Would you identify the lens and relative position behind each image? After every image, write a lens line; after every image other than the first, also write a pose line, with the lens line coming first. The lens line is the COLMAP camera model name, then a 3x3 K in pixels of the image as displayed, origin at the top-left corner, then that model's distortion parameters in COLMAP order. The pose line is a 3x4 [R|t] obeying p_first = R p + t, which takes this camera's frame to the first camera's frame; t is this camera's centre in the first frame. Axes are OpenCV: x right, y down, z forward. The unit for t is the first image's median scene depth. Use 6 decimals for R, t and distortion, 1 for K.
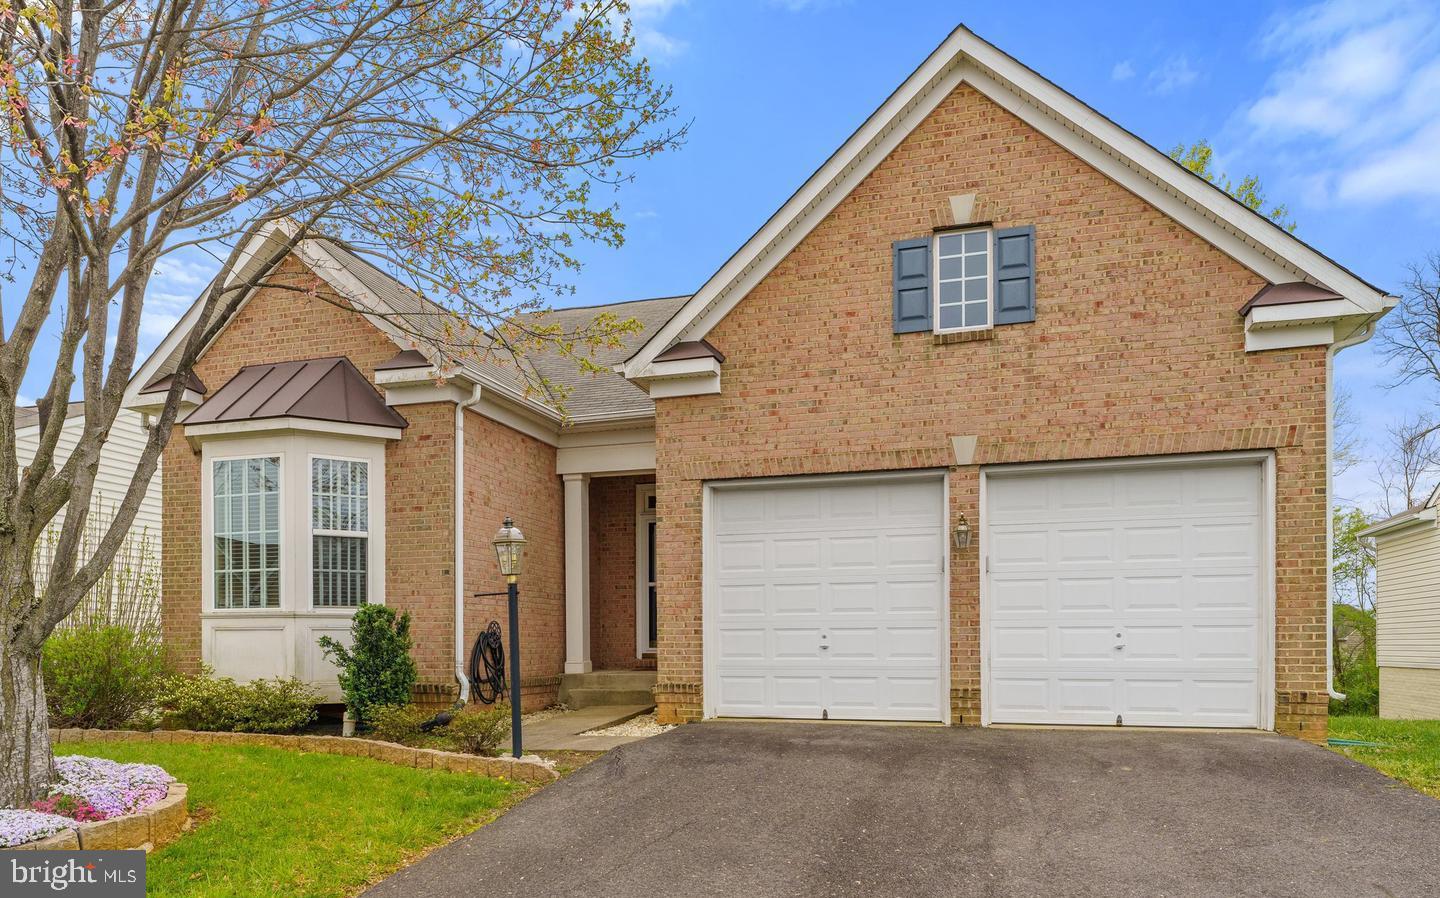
lens RADIAL K [[933.9, 0, 717.4], [0, 933.9, 468.9], [0, 0, 1]] dist [-0.007964, -0.000897]
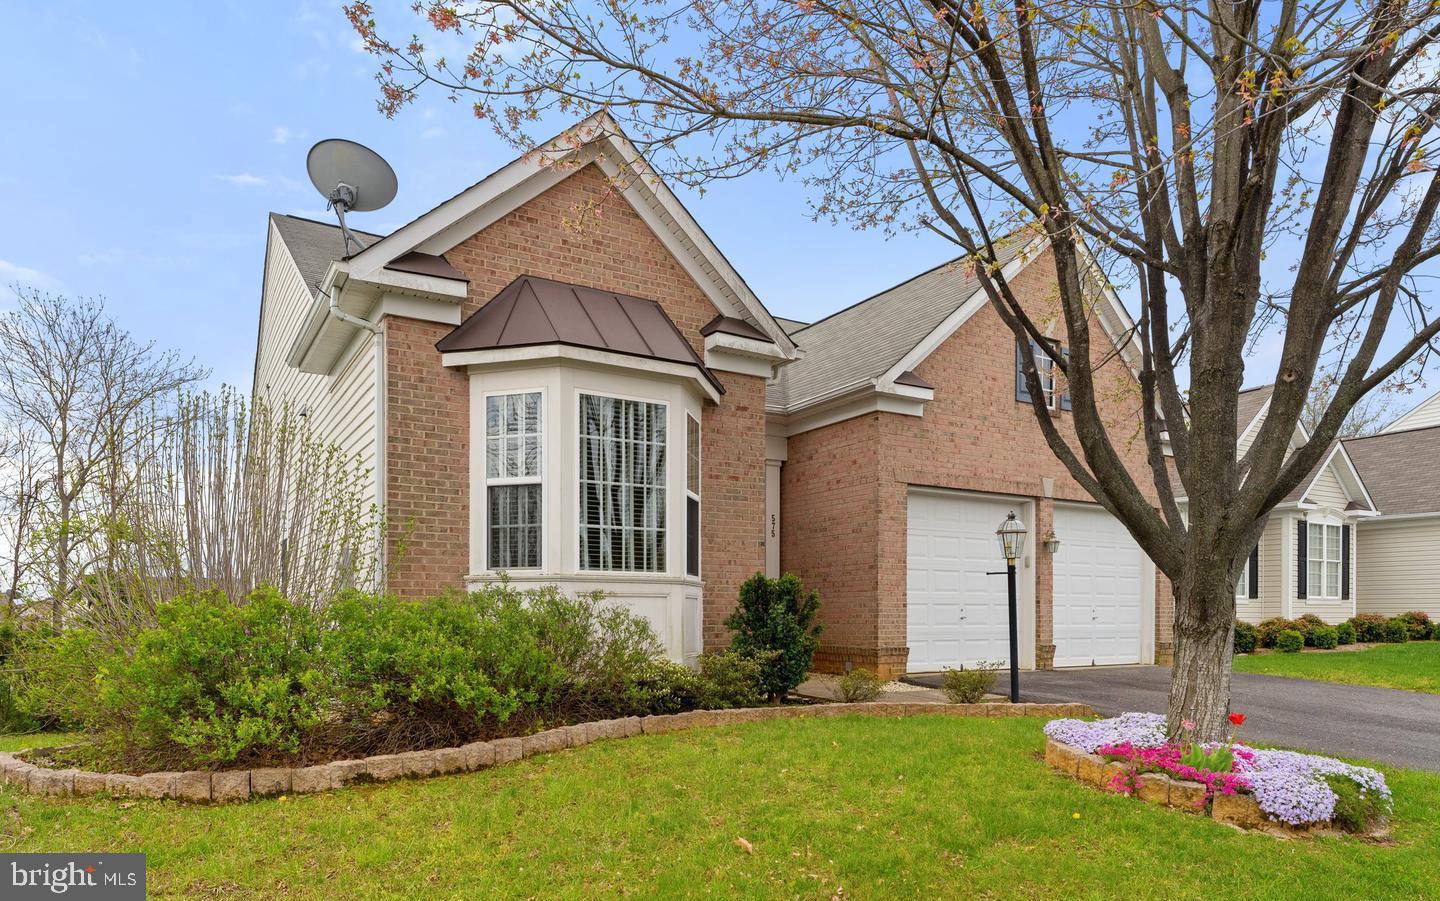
lens RADIAL K [[885.3, 0, 720.0], [0, 885.3, 450.5], [0, 0, 1]] dist [-0.003225, -0.000666]
pose [[0.673962, 0.140758, 0.725232, -1.120991], [-0.135393, 0.988588, -0.066050, 0.085561], [-0.726253, -0.053676, 0.685329, 0.399309]]
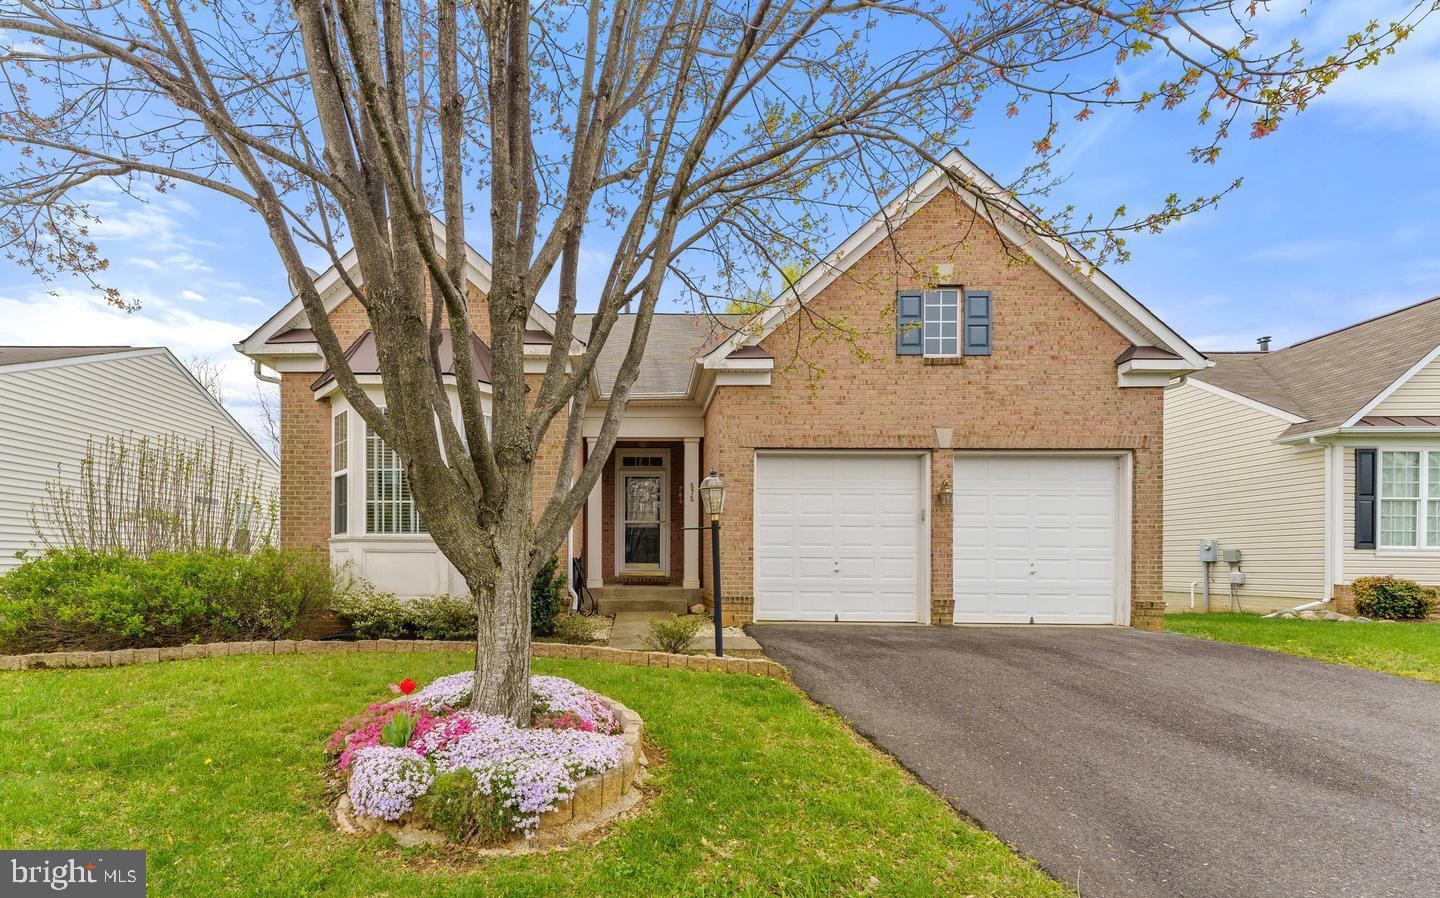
lens RADIAL K [[645.1, 0, 674.7], [0, 645.1, 452.3], [0, 0, 1]] dist [-0.000985, -0.000046]
pose [[0.963434, 0.056436, 0.261936, -0.402146], [-0.059363, 0.998231, 0.003268, 0.023865], [-0.261288, -0.018698, 0.965080, 0.127478]]
